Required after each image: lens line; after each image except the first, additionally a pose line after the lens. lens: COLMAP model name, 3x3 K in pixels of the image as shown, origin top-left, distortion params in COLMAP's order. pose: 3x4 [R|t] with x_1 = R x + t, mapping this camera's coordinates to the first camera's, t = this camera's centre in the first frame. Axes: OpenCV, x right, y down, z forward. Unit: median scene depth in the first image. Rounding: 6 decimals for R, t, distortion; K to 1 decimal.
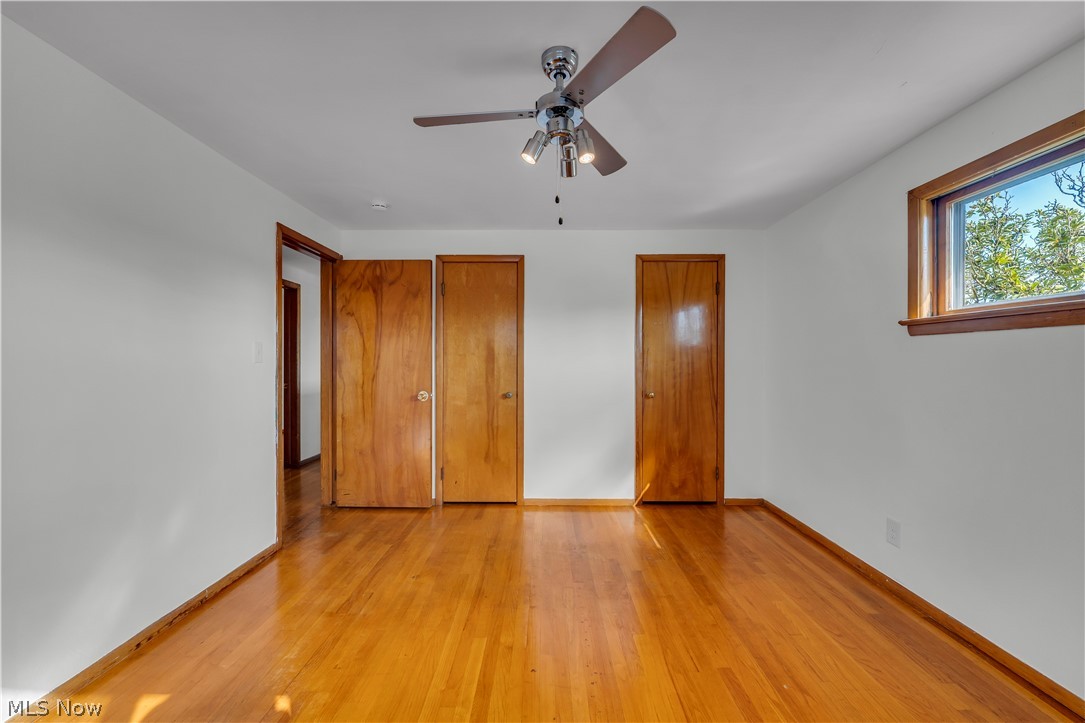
lens RADIAL K [[443.3, 0, 542.5], [0, 443.3, 361.5], [0, 0, 1]] dist [-0.002662, -0.000182]
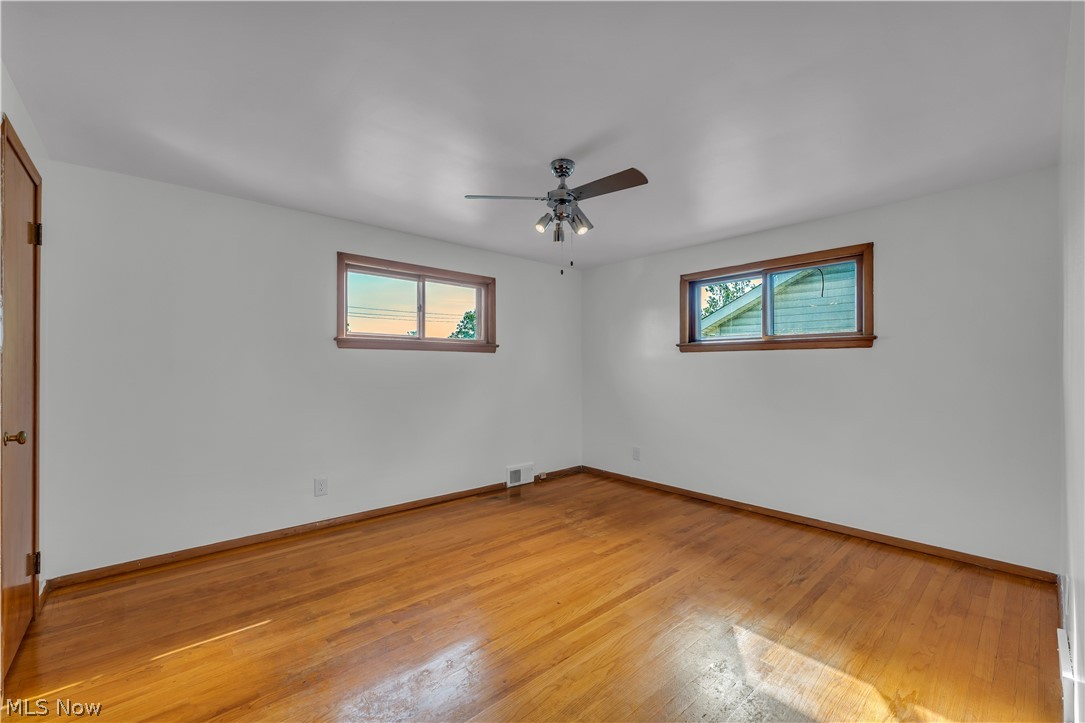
lens RADIAL K [[443.3, 0, 542.5], [0, 443.3, 361.5], [0, 0, 1]] dist [-0.002662, -0.000182]
pose [[-0.683047, 0.005605, 0.730353, -0.765766], [-0.003517, 0.999934, -0.010963, 0.004297], [-0.730366, -0.010057, -0.682982, 1.569471]]
